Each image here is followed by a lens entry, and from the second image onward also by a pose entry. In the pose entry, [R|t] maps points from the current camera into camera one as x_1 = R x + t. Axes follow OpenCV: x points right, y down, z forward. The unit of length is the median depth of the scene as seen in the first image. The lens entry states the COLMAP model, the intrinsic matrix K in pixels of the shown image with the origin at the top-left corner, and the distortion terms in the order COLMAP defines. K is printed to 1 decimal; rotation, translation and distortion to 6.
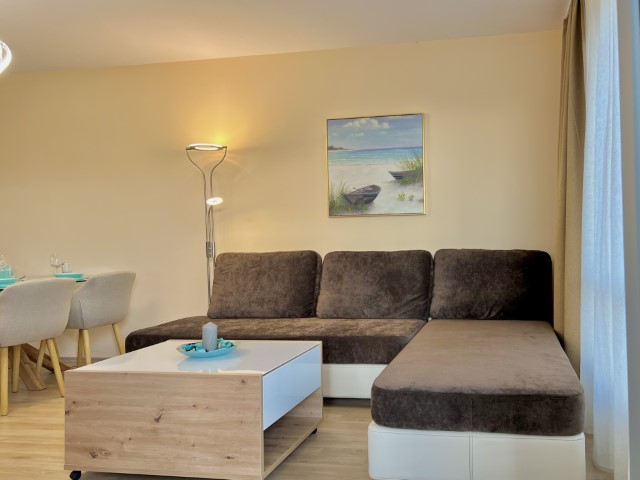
lens RADIAL K [[523.1, 0, 400.3], [0, 523.1, 240.9], [0, 0, 1]] dist [0.009307, 0.006584]
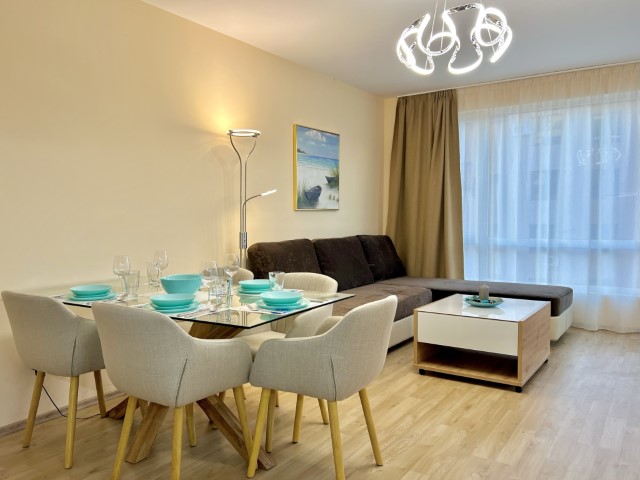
lens RADIAL K [[496.7, 0, 288.9], [0, 496.7, 244.7], [0, 0, 1]] dist [0.016069, -0.005142]
pose [[0.475793, -0.028717, 0.879088, -1.139655], [0.009373, 0.999576, 0.027580, 0.000310], [-0.879507, -0.004883, 0.475861, 0.506793]]
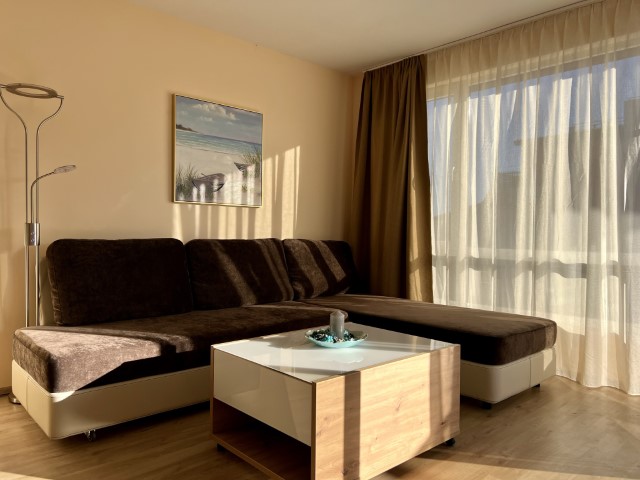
lens RADIAL K [[484.5, 0, 332.4], [0, 484.5, 248.3], [0, 0, 1]] dist [0.013199, 0.000793]
pose [[0.595689, 0.005132, 0.803199, -0.658930], [-0.019021, 0.999789, 0.007718, 0.019596], [-0.802990, -0.019875, 0.595661, 0.295688]]
